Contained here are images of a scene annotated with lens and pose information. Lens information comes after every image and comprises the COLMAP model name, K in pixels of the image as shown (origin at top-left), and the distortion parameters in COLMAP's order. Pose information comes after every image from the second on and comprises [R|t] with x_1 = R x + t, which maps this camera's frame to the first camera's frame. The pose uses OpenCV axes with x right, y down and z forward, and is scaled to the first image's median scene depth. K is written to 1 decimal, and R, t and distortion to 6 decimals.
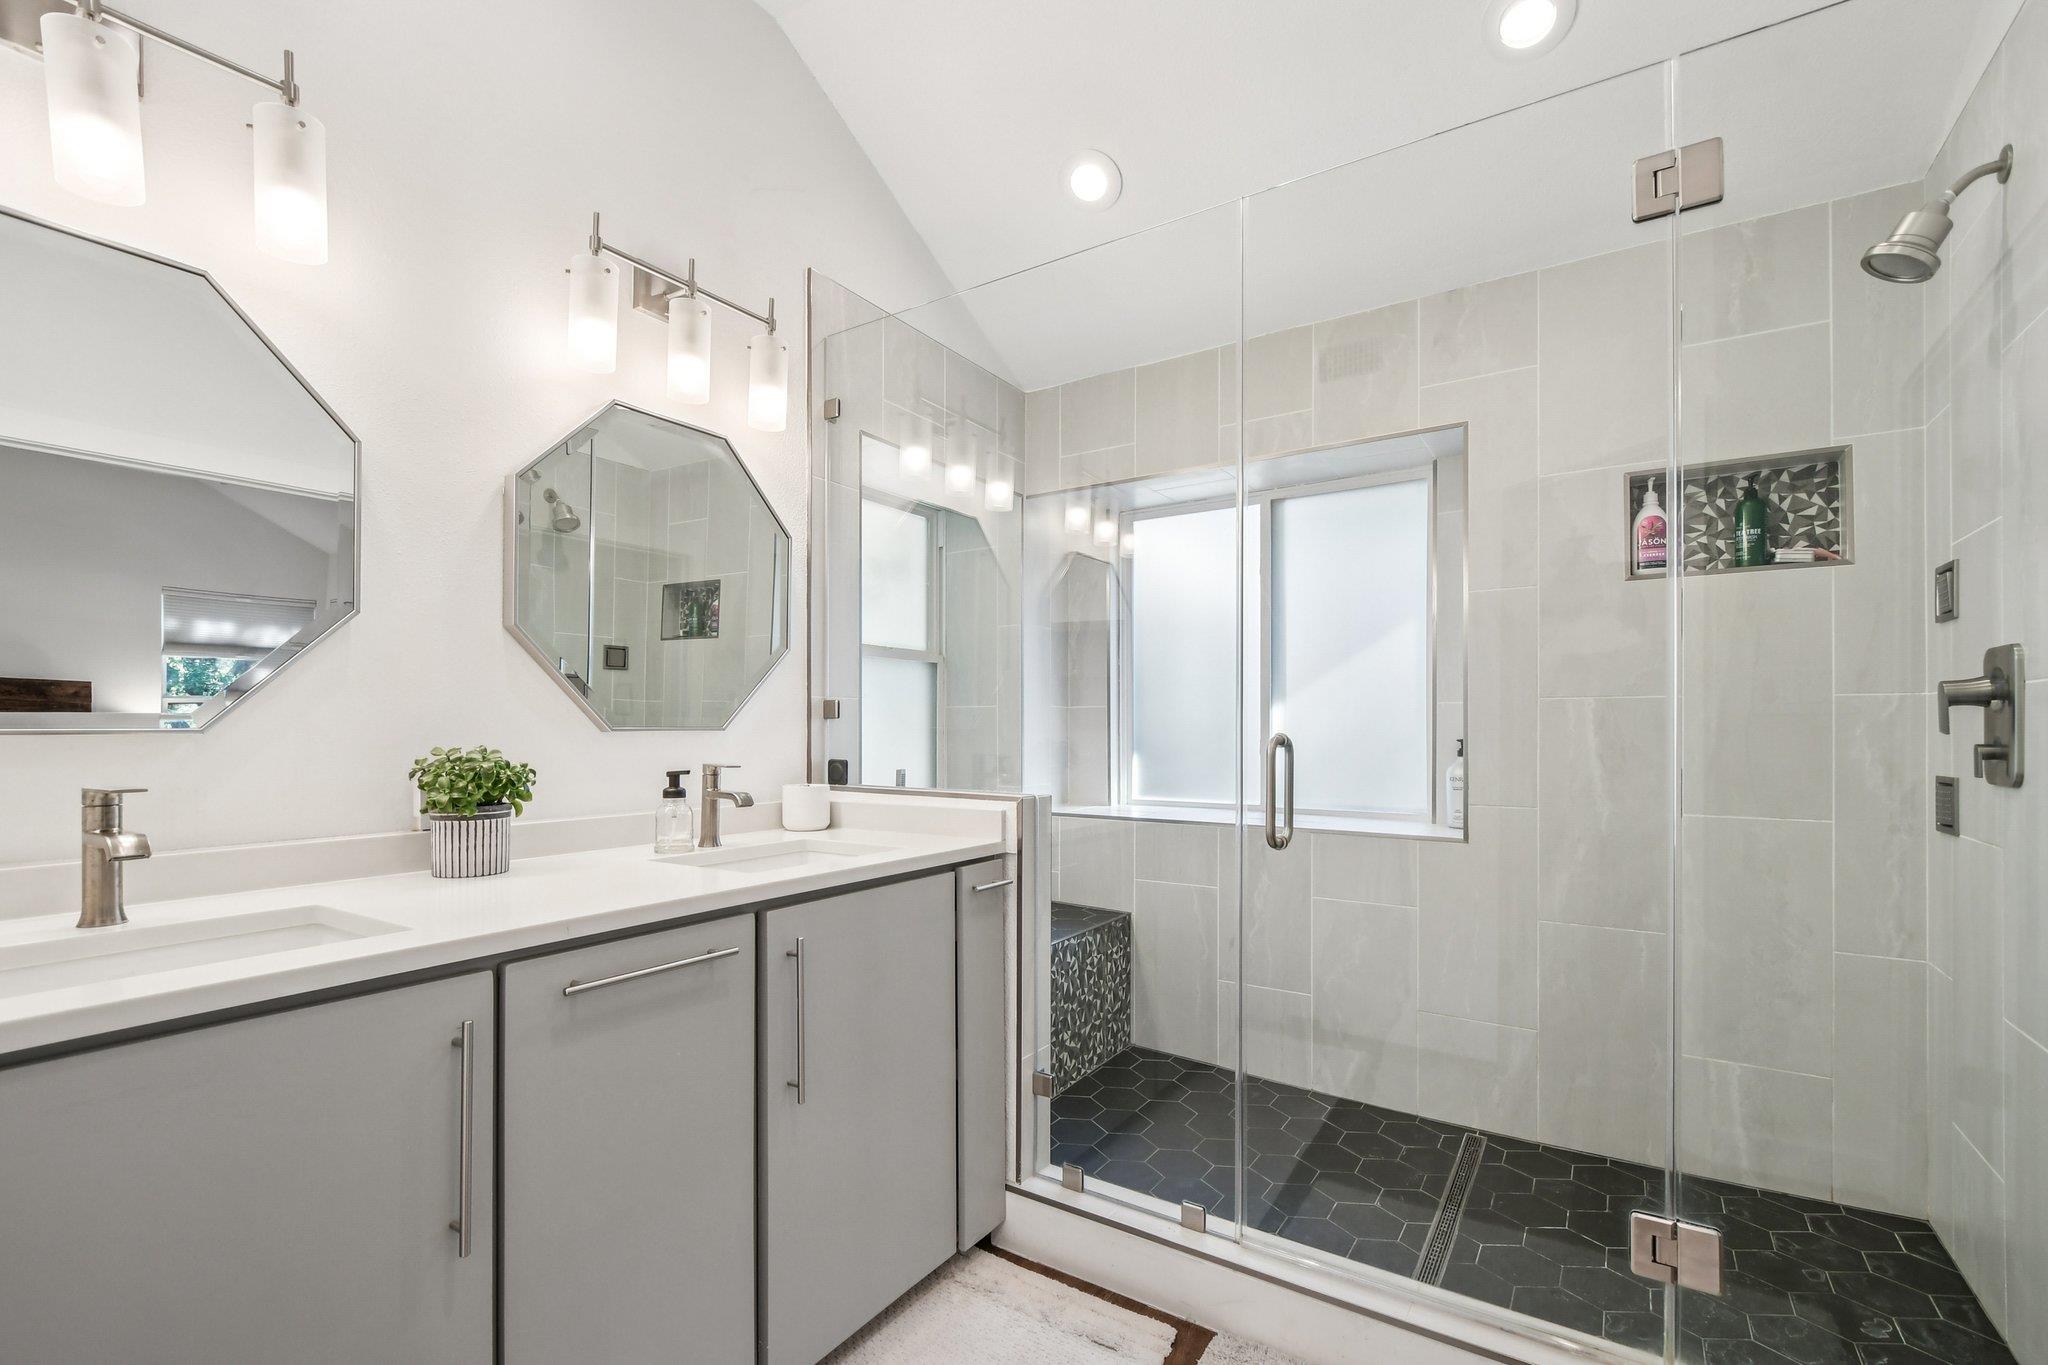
lens RADIAL K [[897.9, 0, 1002.7], [0, 897.9, 733.9], [0, 0, 1]] dist [-0.000431, -0.000256]
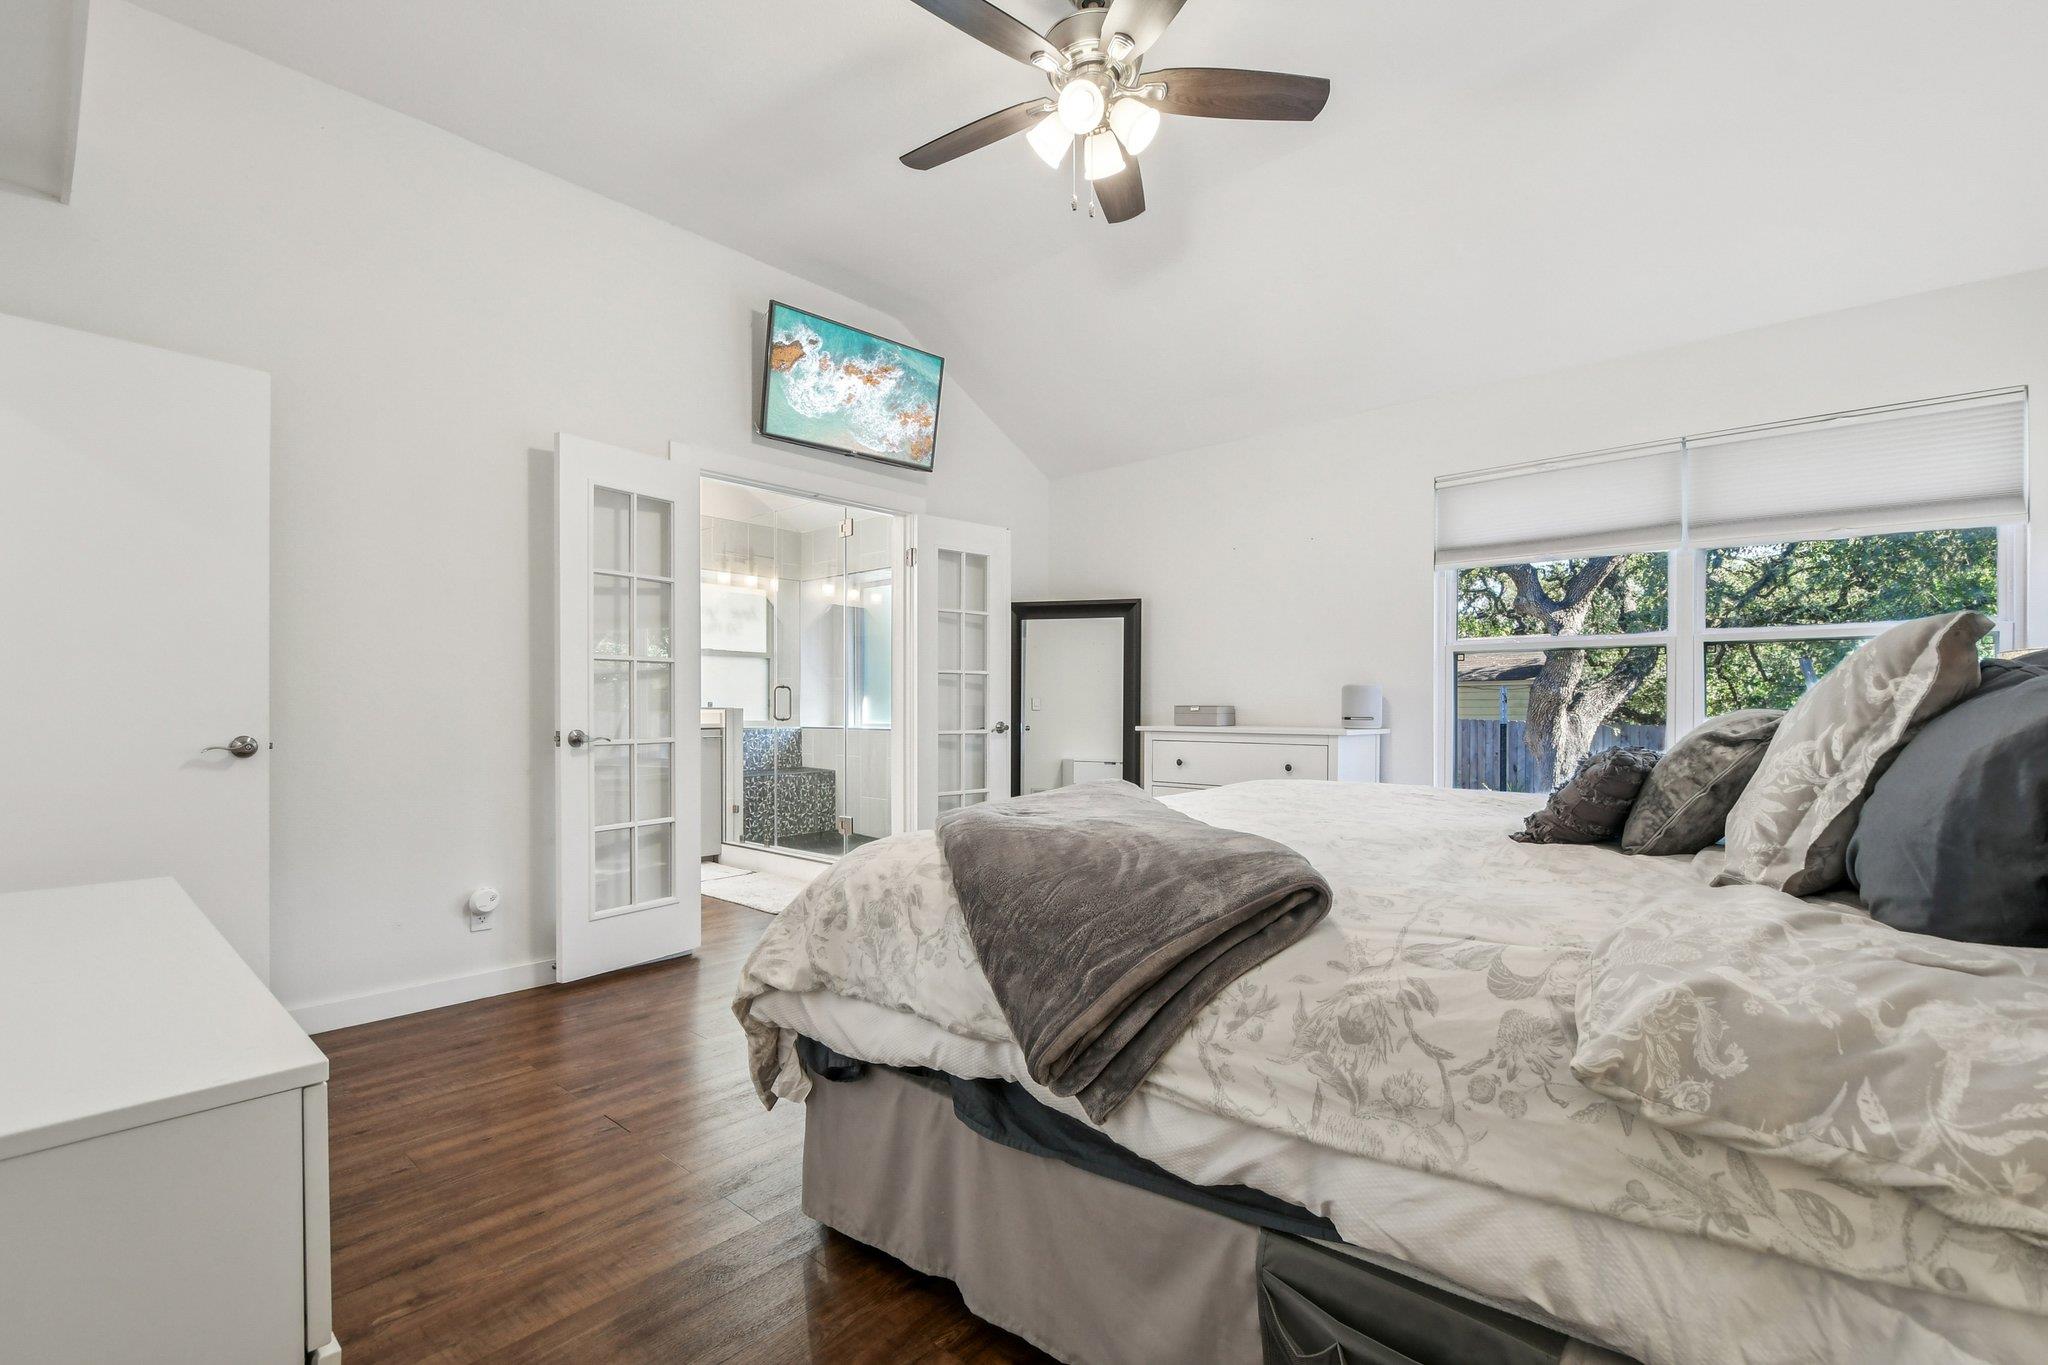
lens RADIAL K [[901.3, 0, 1013.9], [0, 901.3, 713.9], [0, 0, 1]] dist [-0.000846, -0.001696]
pose [[0.991194, 0.003184, -0.132377, 1.002905], [-0.002689, 0.999989, 0.003922, 0.056429], [0.132388, -0.003532, 0.991192, -1.327268]]
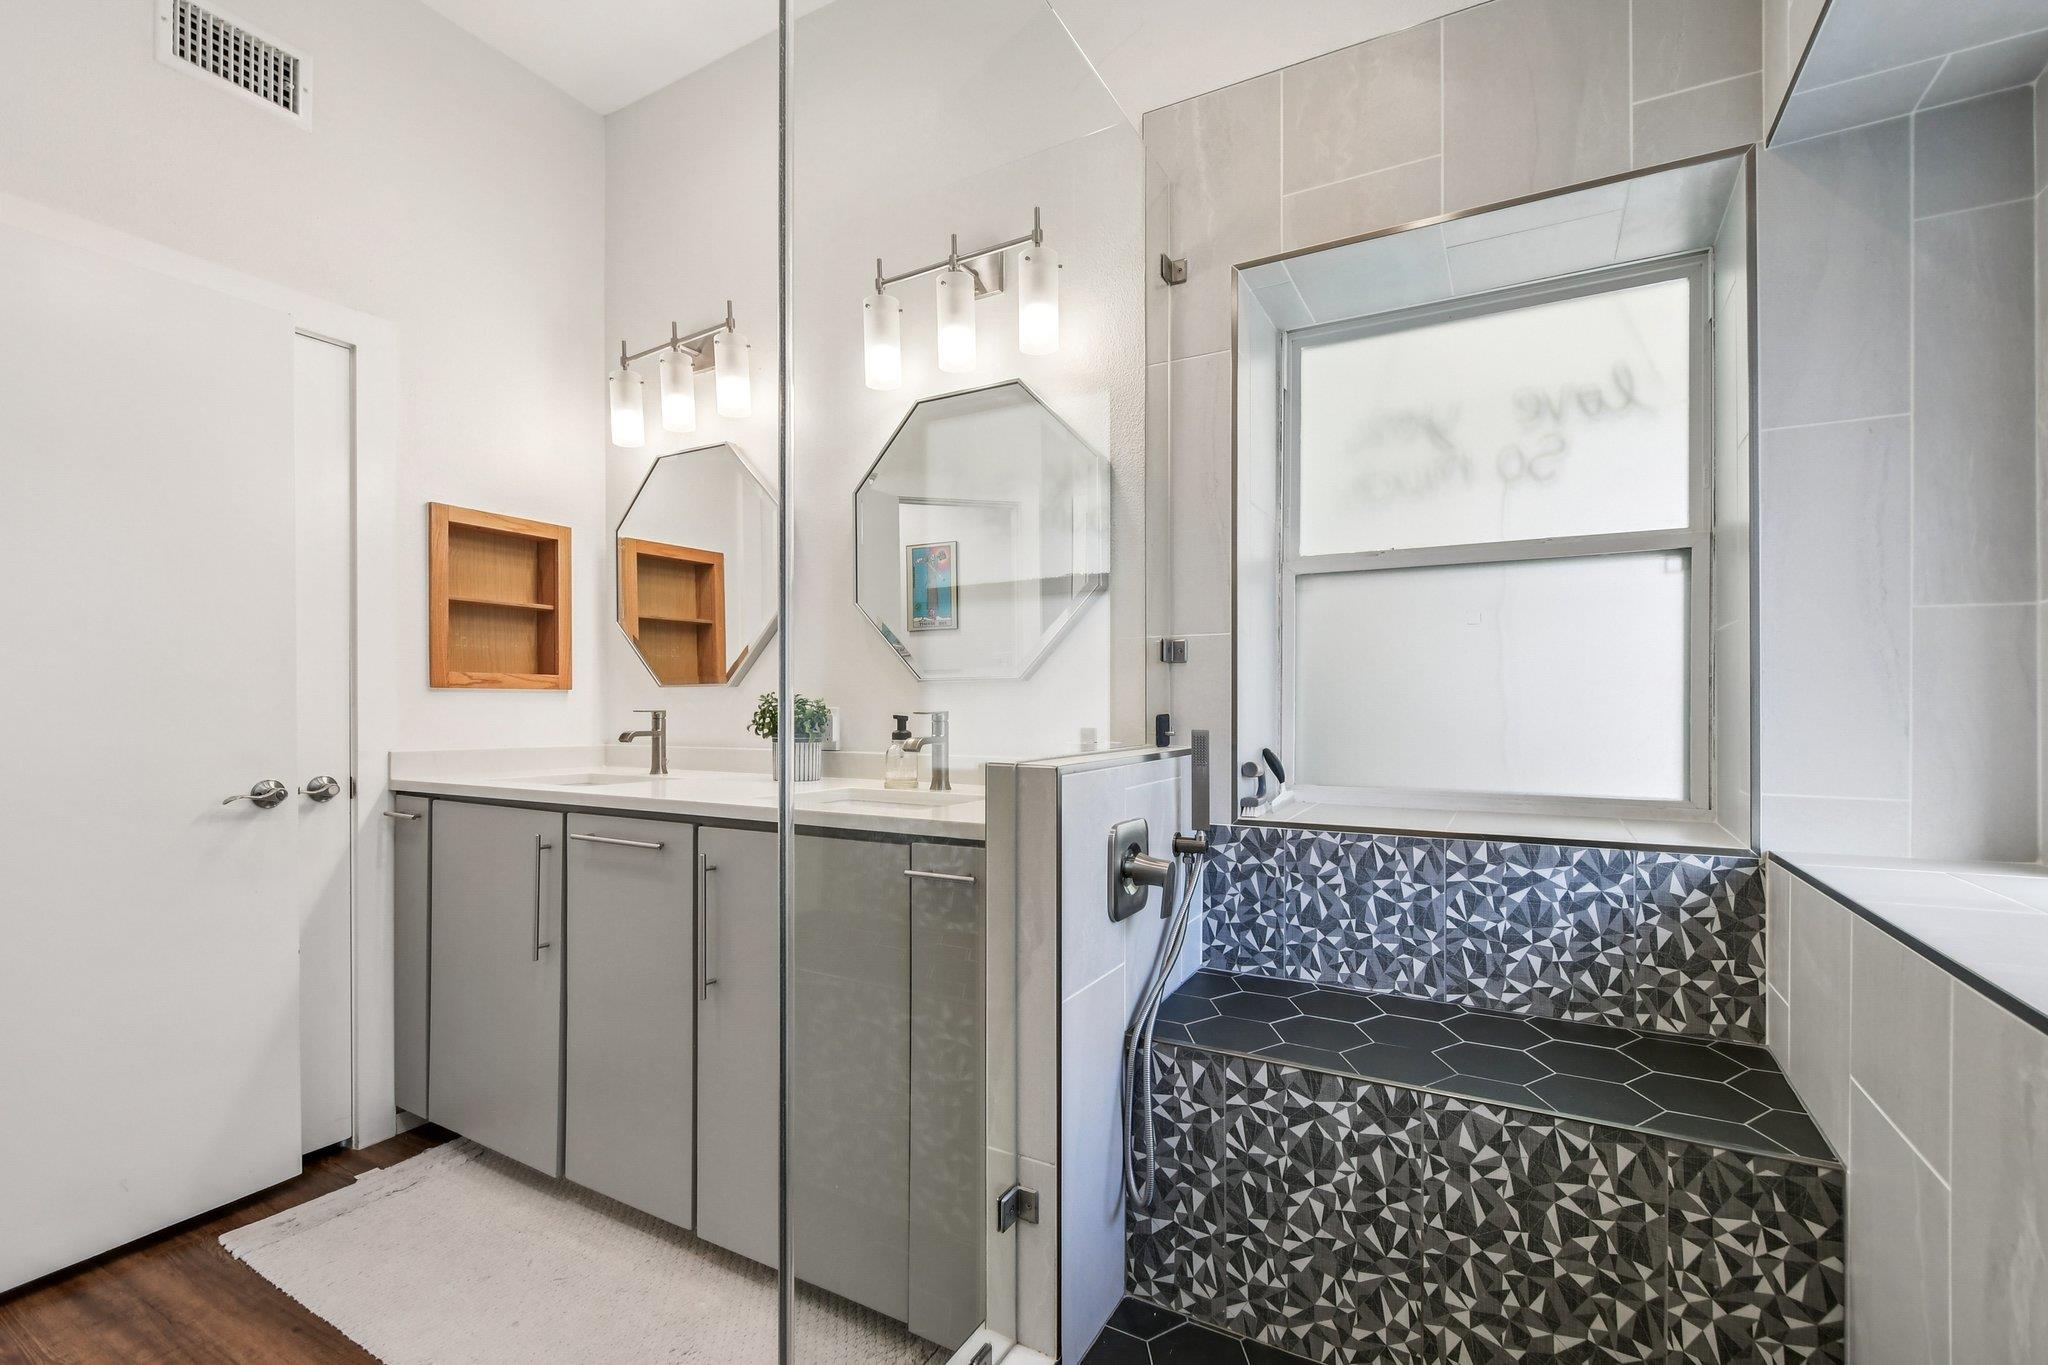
lens RADIAL K [[901.3, 0, 1013.9], [0, 901.3, 713.9], [0, 0, 1]] dist [-0.000846, -0.001696]
pose [[0.087145, 0.004625, -0.996185, 0.532783], [-0.007302, 0.999965, 0.004004, 0.023557], [0.996169, 0.006926, 0.087176, 0.727699]]
